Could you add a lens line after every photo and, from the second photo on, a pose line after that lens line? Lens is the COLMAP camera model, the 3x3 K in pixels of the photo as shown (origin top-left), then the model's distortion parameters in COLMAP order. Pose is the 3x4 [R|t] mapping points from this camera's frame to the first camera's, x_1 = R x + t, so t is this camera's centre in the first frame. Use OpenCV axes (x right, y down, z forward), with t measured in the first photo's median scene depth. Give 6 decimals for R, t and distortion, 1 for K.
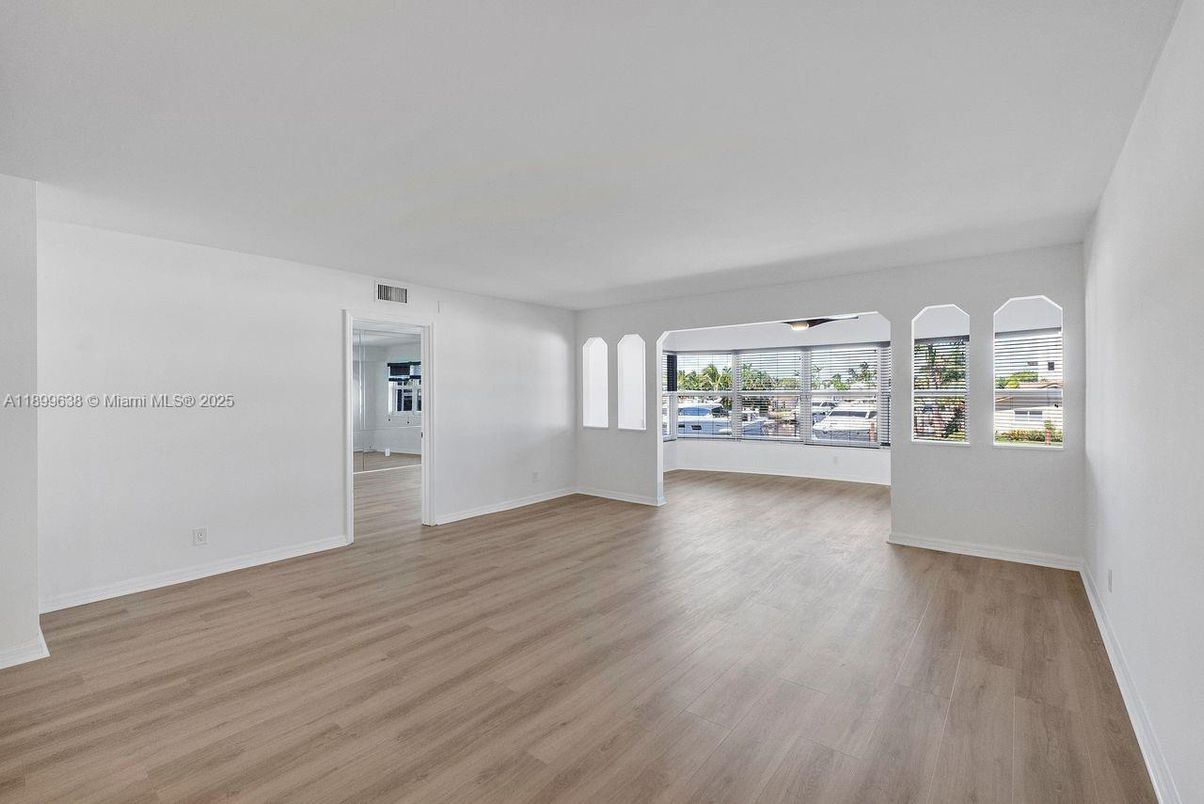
lens RADIAL K [[513.1, 0, 598.1], [0, 513.1, 394.5], [0, 0, 1]] dist [-0.009617, -0.000339]
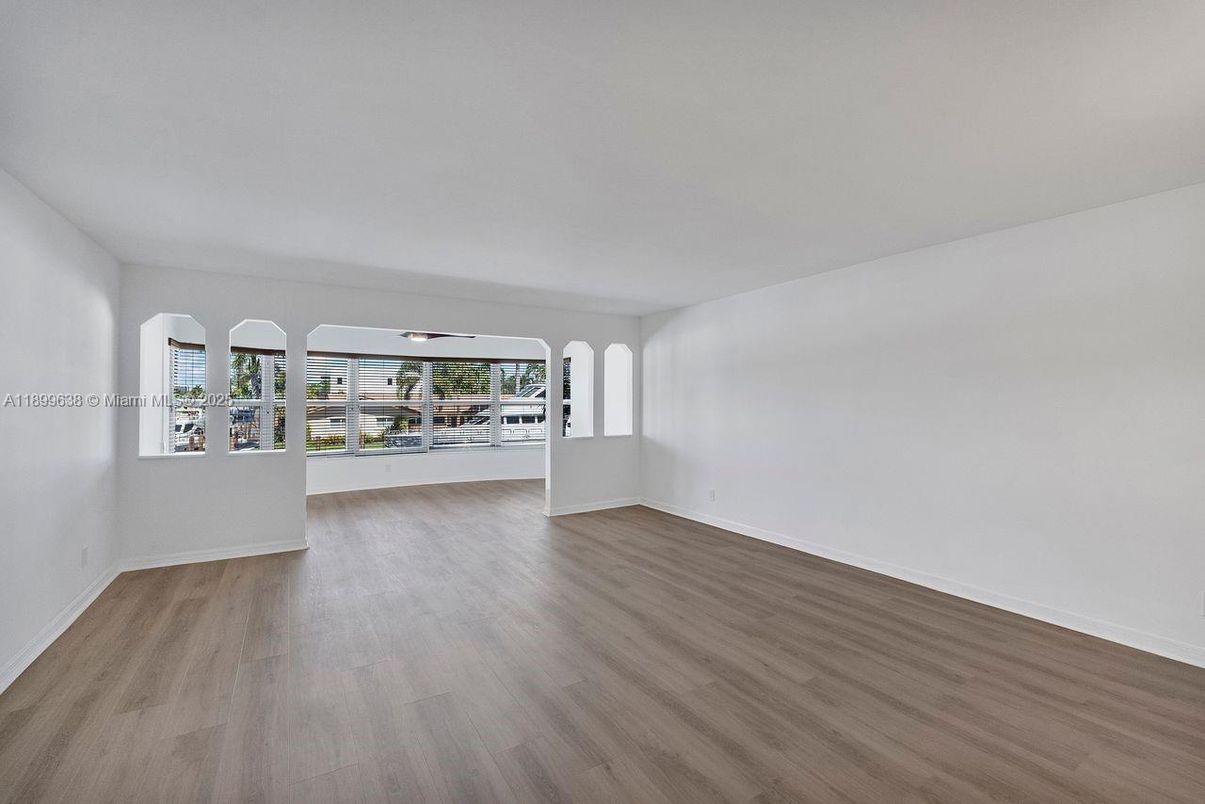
lens RADIAL K [[513.5, 0, 608.9], [0, 513.5, 402.0], [0, 0, 1]] dist [-0.009617, -0.000339]
pose [[0.323031, 0.002336, 0.946385, -0.464943], [0.003069, 0.999989, -0.003516, 0.001101], [-0.946383, 0.004040, 0.323021, 0.321941]]
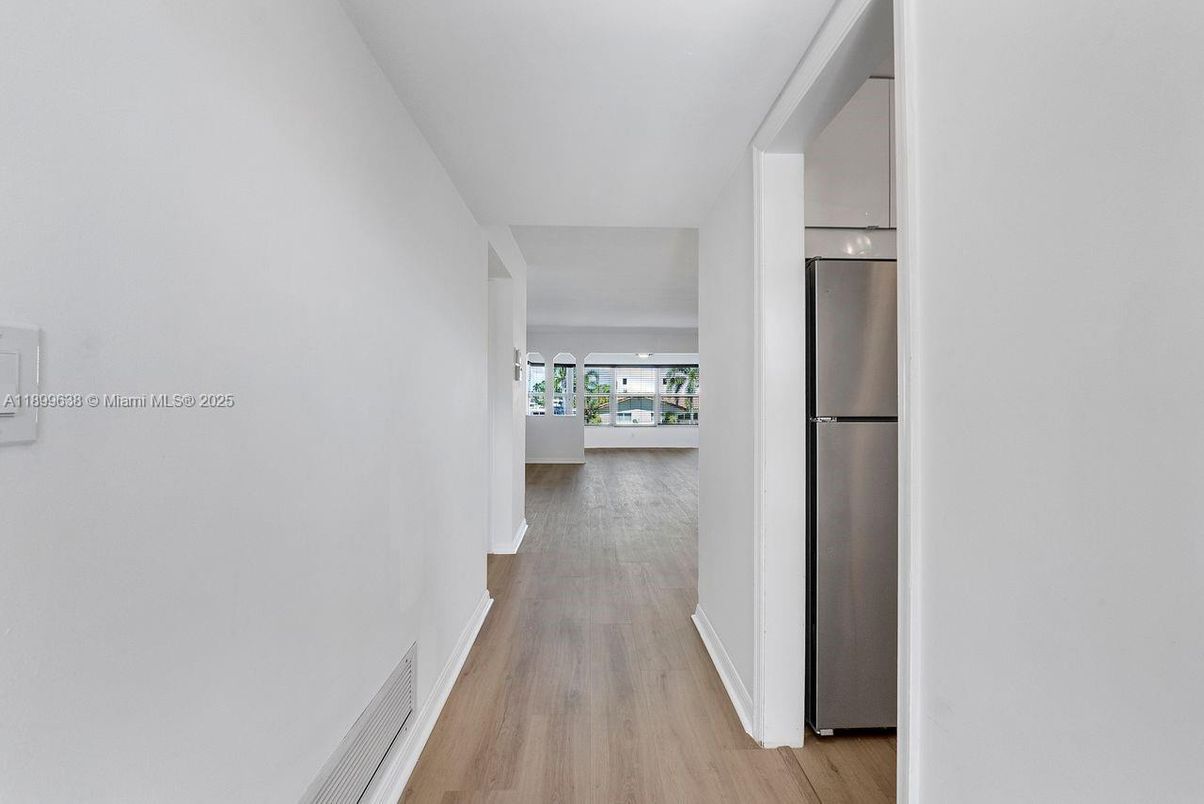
lens RADIAL K [[513.1, 0, 601.3], [0, 513.1, 400.9], [0, 0, 1]] dist [-0.009617, -0.000339]
pose [[0.758751, 0.004360, 0.651367, -0.801927], [-0.003269, 0.999990, -0.002887, 0.022105], [-0.651373, 0.000061, 0.758758, -0.132527]]
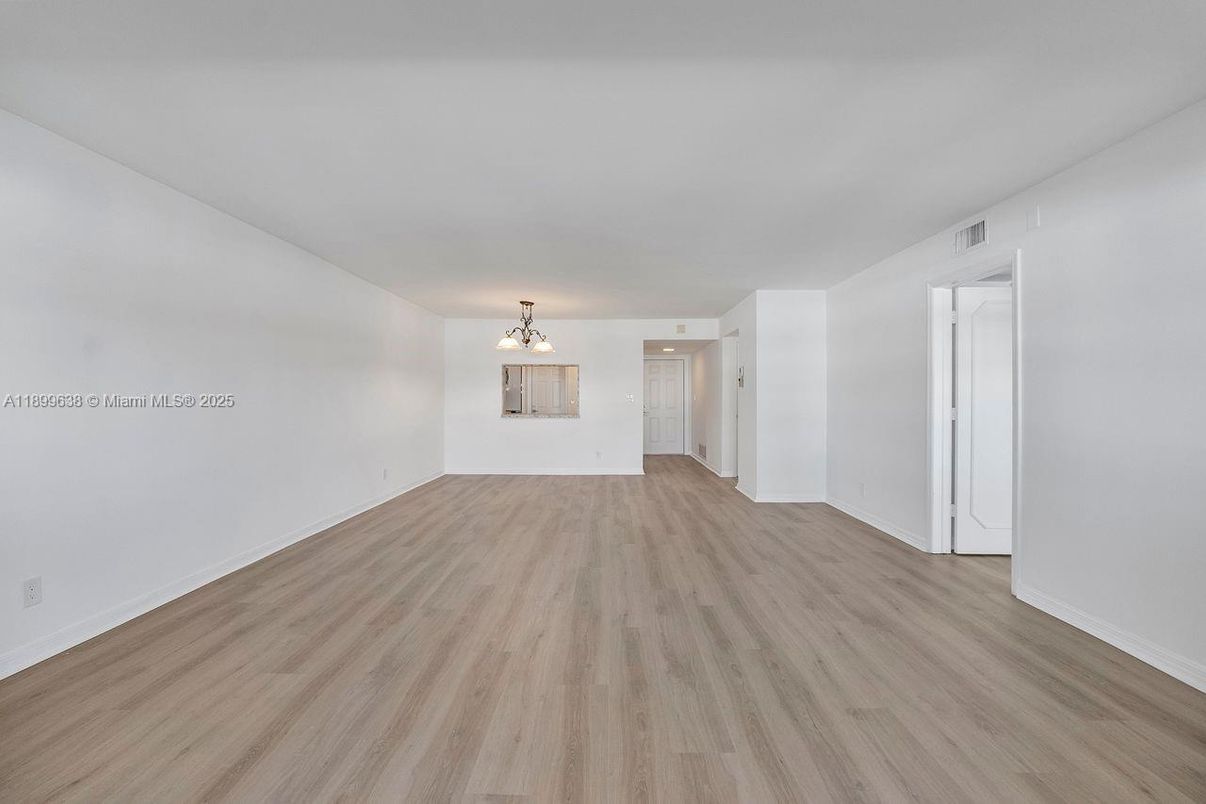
lens RADIAL K [[513.9, 0, 608.7], [0, 513.9, 396.1], [0, 0, 1]] dist [-0.009617, -0.000339]
pose [[-0.776179, 0.000854, -0.630512, 0.355071], [0.001223, 0.999999, -0.000151, 0.021037], [0.630511, -0.000888, -0.776180, 0.993751]]
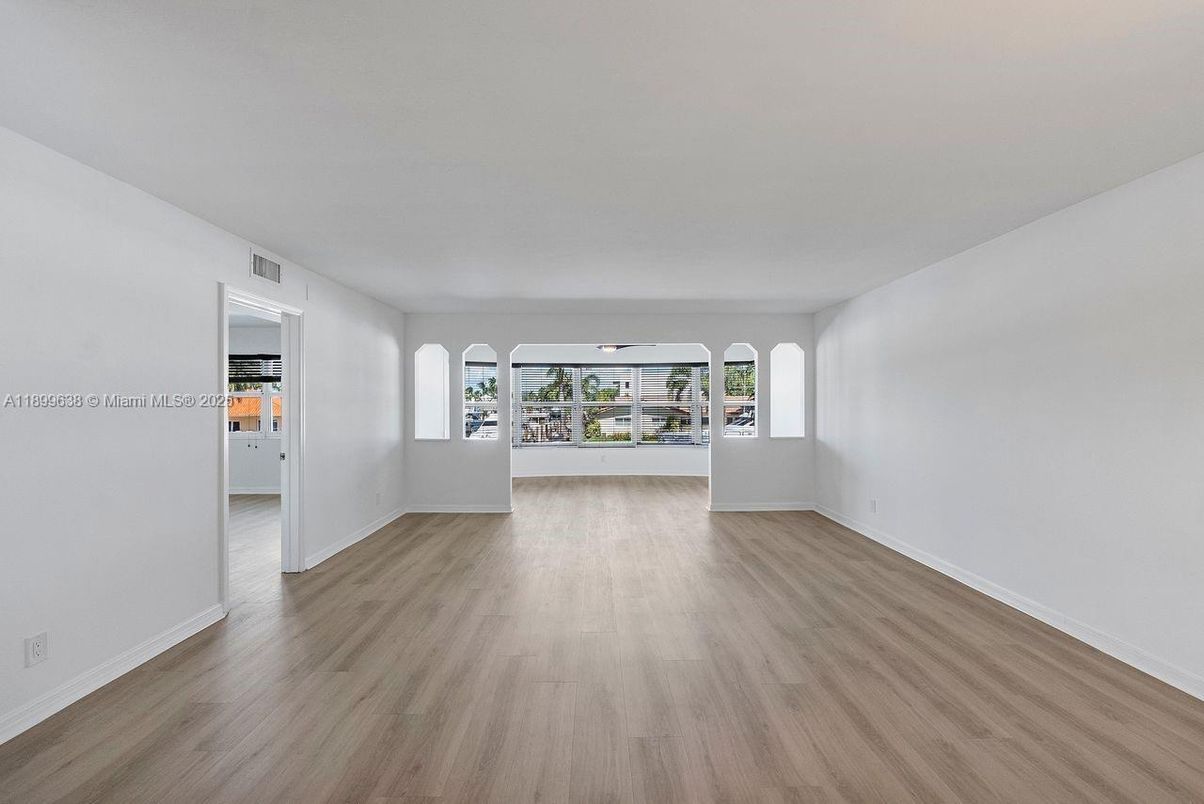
lens RADIAL K [[513.1, 0, 599.9], [0, 513.1, 396.7], [0, 0, 1]] dist [-0.009617, -0.000339]
pose [[0.769023, 0.010619, 0.639133, -0.405151], [0.001094, 0.999839, -0.017929, 0.003643], [-0.639220, 0.014487, 0.768887, 0.094335]]
